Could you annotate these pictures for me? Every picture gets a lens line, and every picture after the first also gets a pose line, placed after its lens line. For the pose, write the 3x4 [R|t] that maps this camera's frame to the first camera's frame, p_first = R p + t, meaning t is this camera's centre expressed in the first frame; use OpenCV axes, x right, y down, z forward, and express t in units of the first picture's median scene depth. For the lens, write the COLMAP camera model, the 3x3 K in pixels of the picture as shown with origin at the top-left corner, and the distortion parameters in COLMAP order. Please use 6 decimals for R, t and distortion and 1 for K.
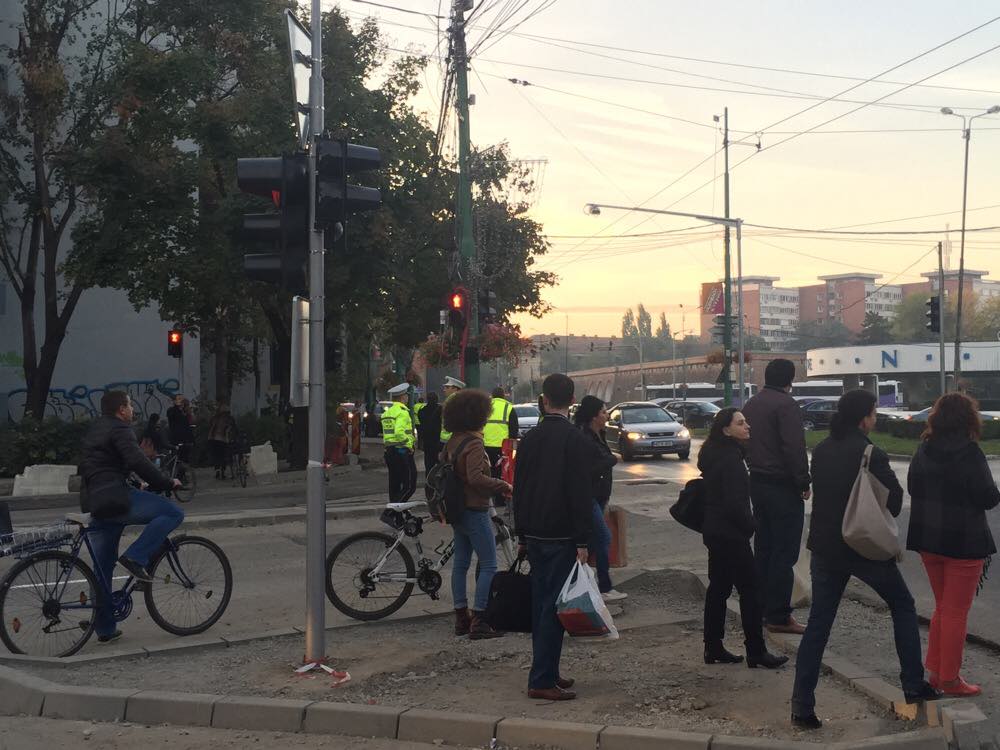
lens RADIAL K [[1256.6, 0, 500.0], [0, 1256.6, 374.9], [0, 0, 1]] dist [0.002368, 0.000000]
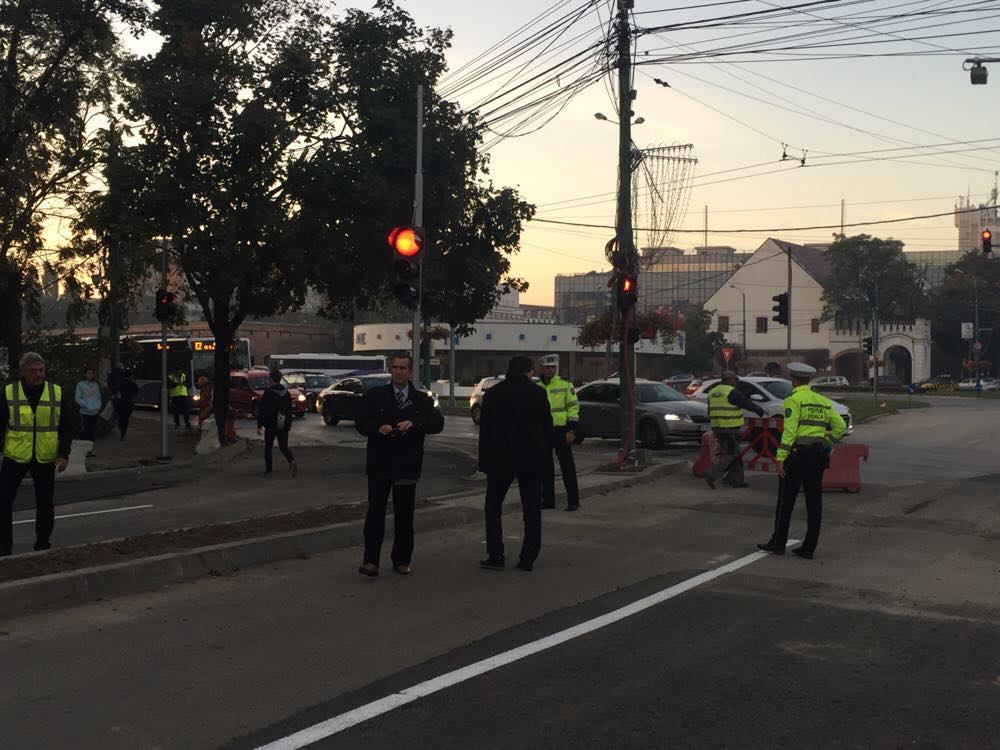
lens RADIAL K [[1293.3, 0, 499.1], [0, 1293.3, 371.5], [0, 0, 1]] dist [0.057174, 0.000000]
pose [[0.878980, 0.022234, 0.476339, -0.524206], [-0.032738, 0.999369, 0.013764, 0.002109], [-0.475733, -0.027692, 0.879154, 0.072609]]
